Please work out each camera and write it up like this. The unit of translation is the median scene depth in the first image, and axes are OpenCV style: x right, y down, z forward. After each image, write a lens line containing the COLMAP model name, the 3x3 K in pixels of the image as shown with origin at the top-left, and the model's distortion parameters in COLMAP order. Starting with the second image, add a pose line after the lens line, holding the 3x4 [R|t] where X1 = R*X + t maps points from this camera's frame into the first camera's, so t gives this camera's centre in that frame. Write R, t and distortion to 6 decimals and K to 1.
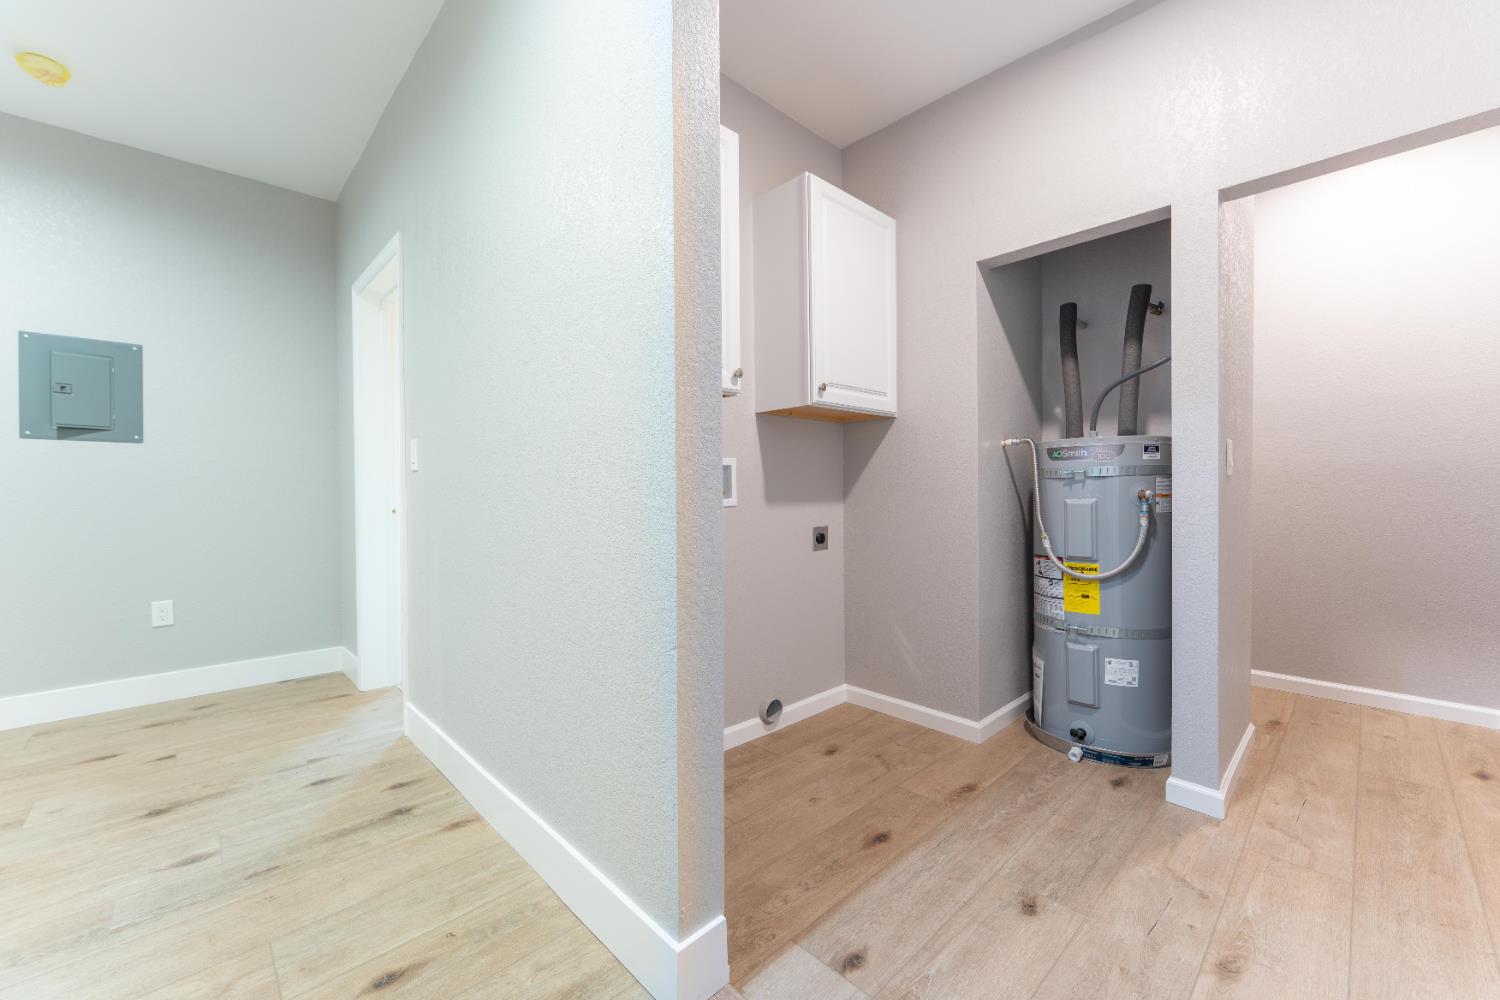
lens RADIAL K [[595.7, 0, 744.3], [0, 595.7, 498.4], [0, 0, 1]] dist [-0.010560, 0.001436]
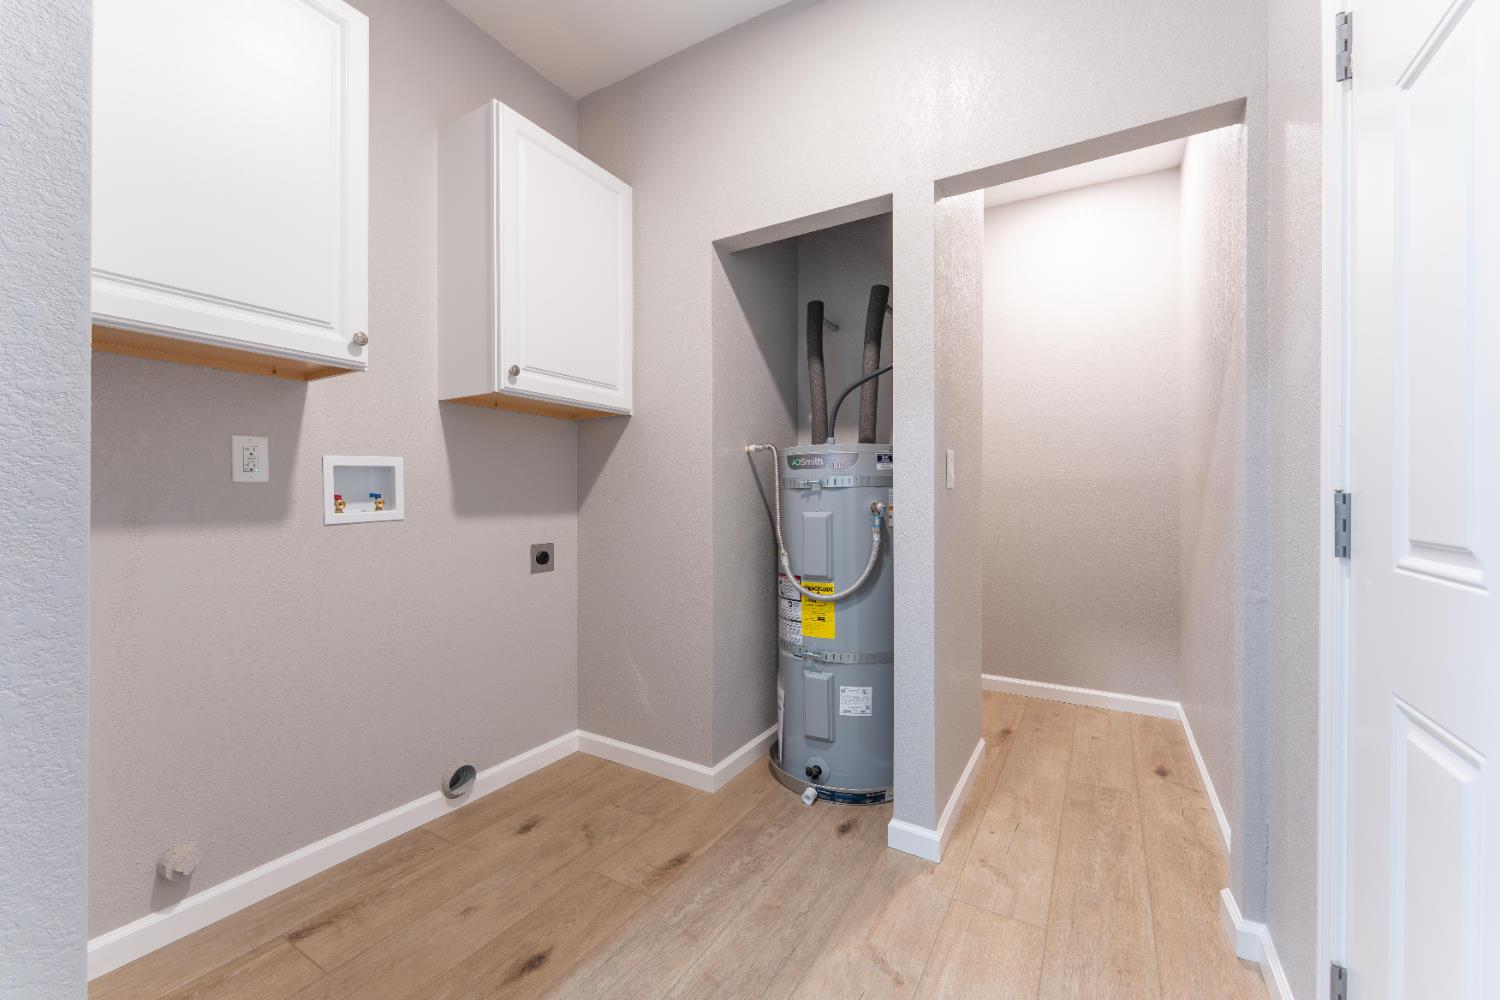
lens RADIAL K [[595.7, 0, 751.3], [0, 595.7, 497.4], [0, 0, 1]] dist [-0.010560, 0.001436]
pose [[0.961512, 0.009141, 0.274612, 0.219686], [-0.004945, 0.999860, -0.015967, -0.006229], [-0.274720, 0.013995, 0.961422, 0.150277]]
